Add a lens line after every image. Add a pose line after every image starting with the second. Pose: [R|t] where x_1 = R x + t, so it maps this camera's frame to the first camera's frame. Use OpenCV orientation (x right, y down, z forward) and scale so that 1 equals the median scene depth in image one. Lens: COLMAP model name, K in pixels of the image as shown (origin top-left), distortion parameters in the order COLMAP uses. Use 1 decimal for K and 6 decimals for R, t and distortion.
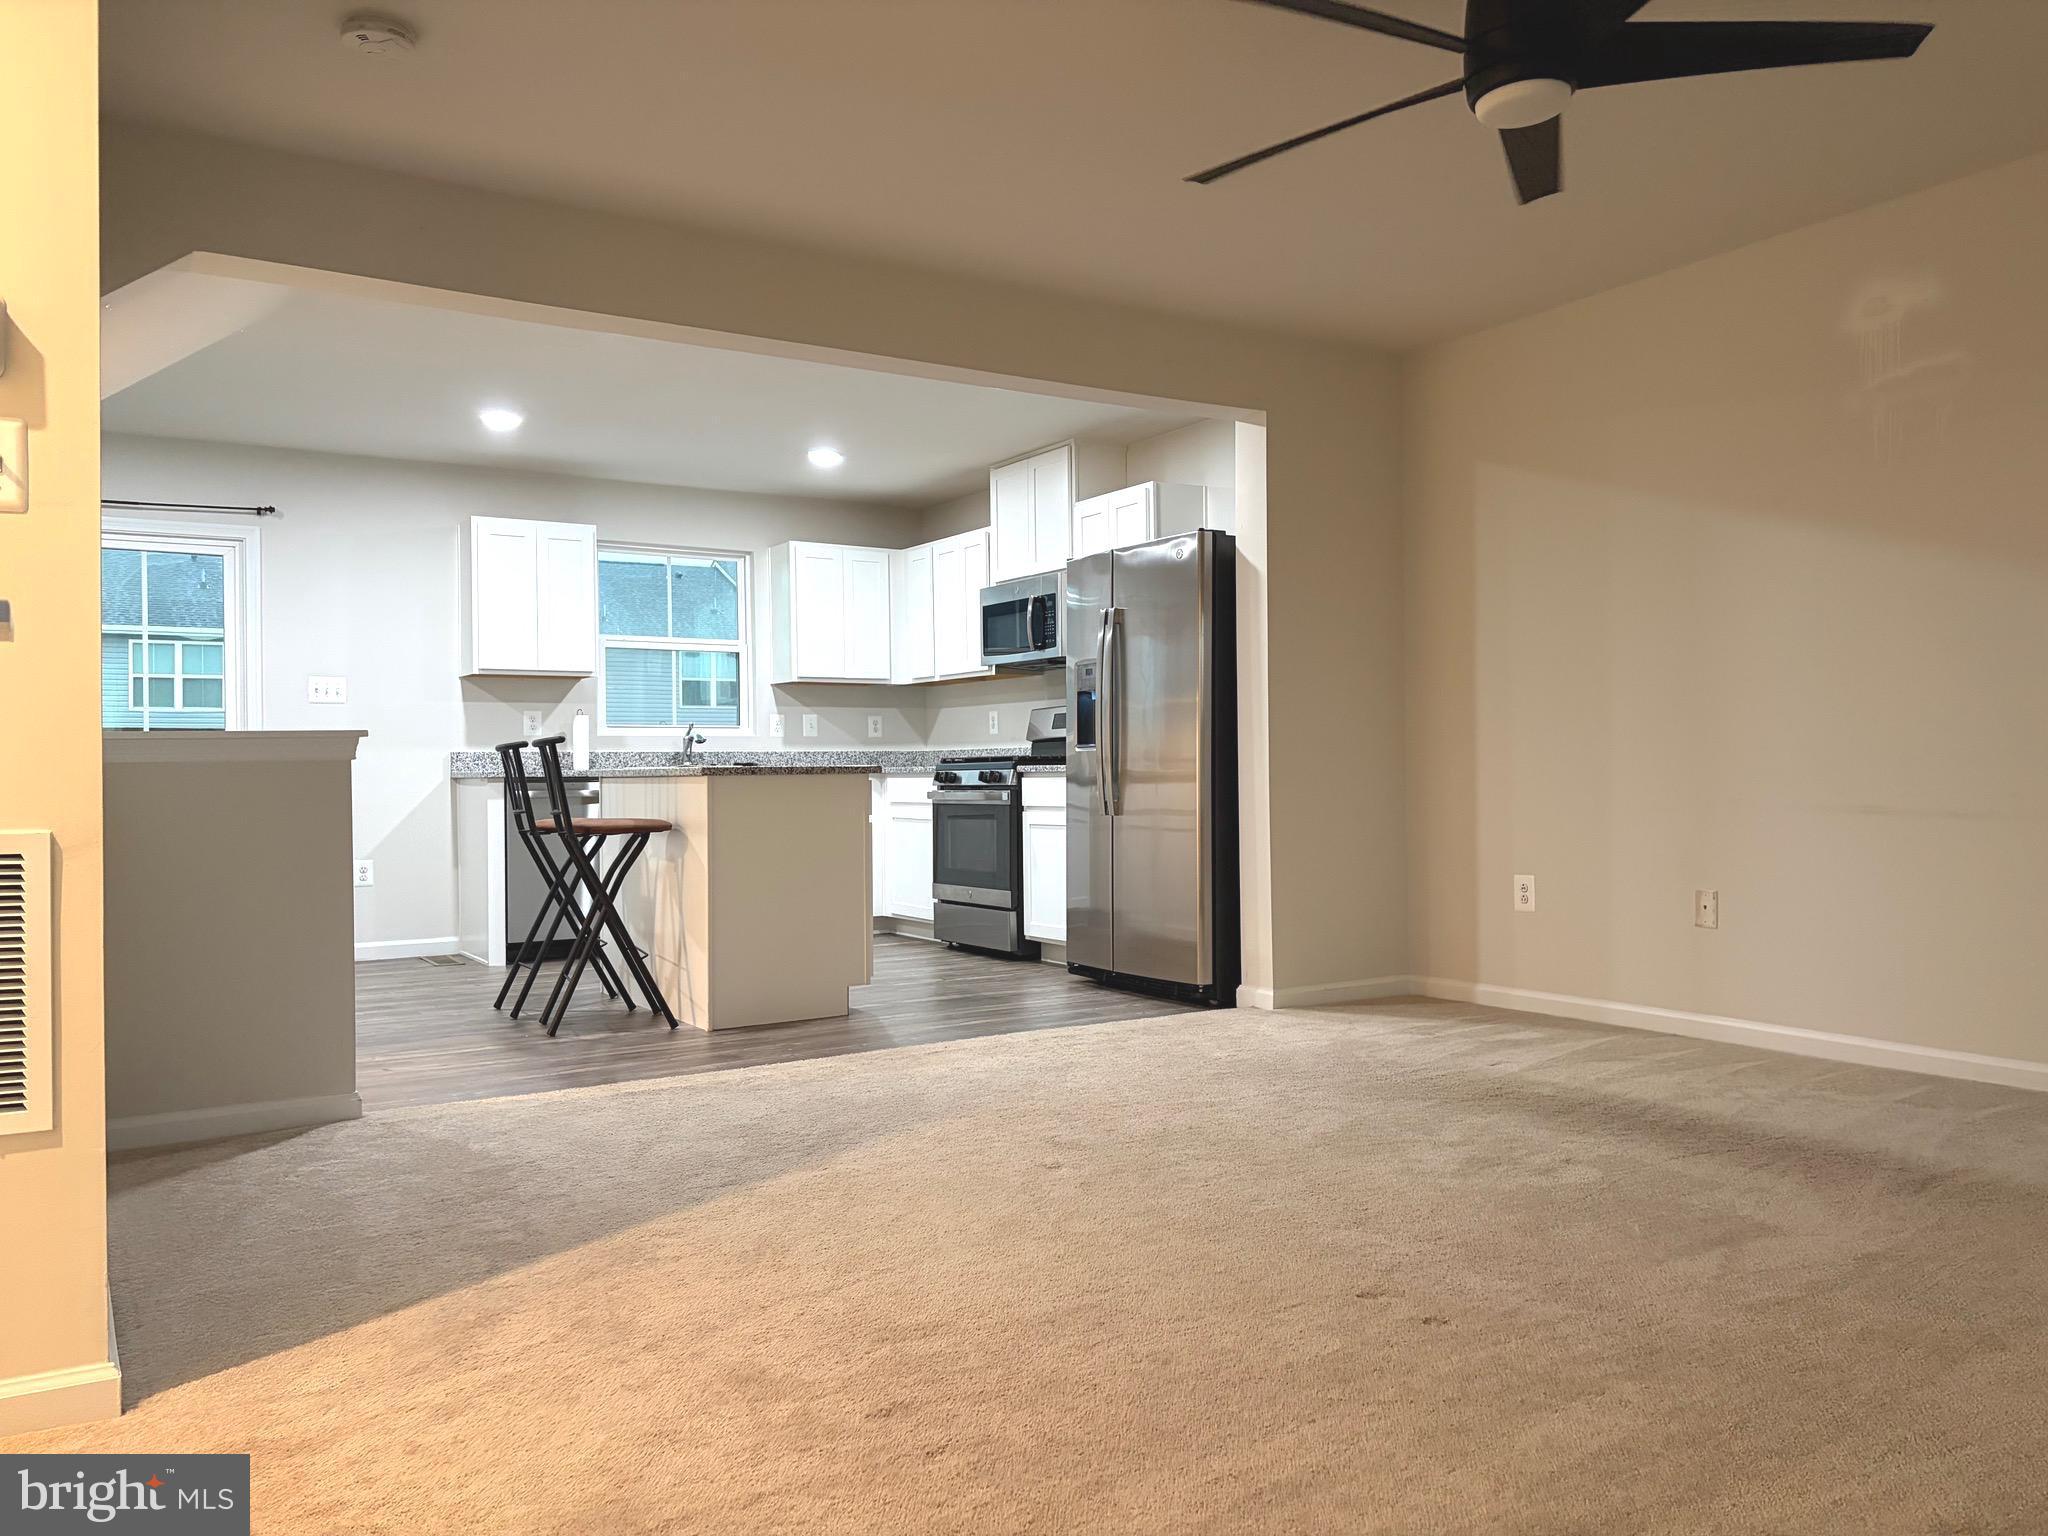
lens RADIAL K [[1535.0, 0, 1029.0], [0, 1535.0, 777.7], [0, 0, 1]] dist [0.009550, -0.020362]
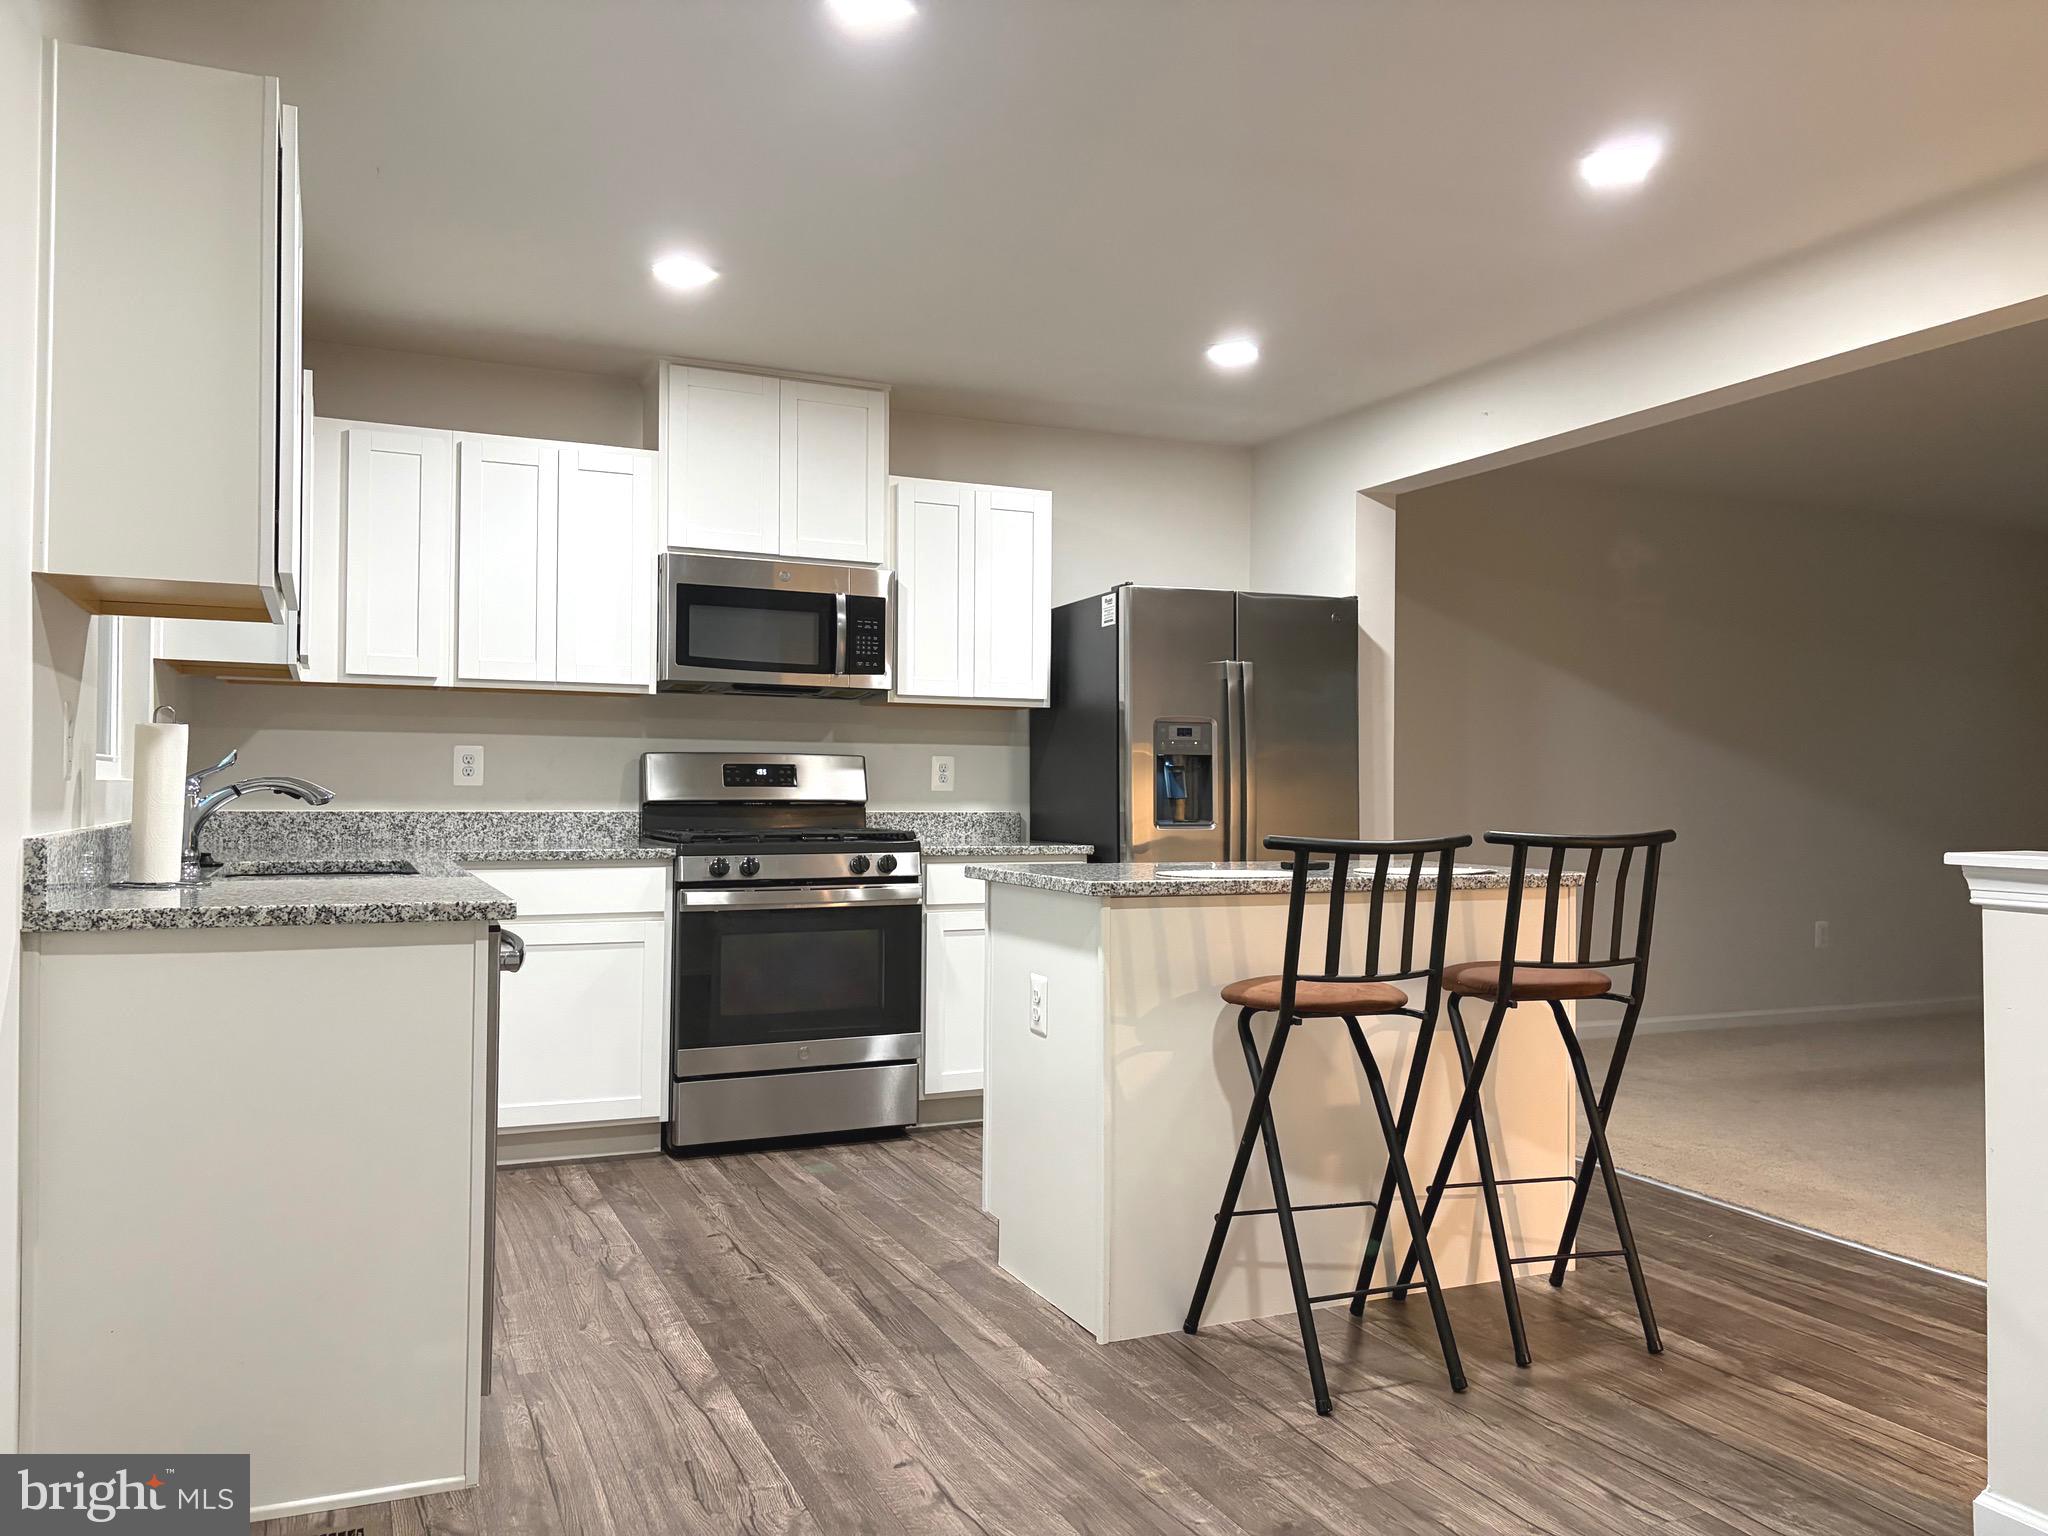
lens RADIAL K [[1535.0, 0, 1029.2], [0, 1535.0, 765.2], [0, 0, 1]] dist [0.009550, -0.020362]
pose [[0.146951, 0.030608, 0.988670, -0.601867], [-0.005026, 0.999531, -0.030198, -0.021559], [-0.989131, -0.000531, 0.147036, 0.755099]]
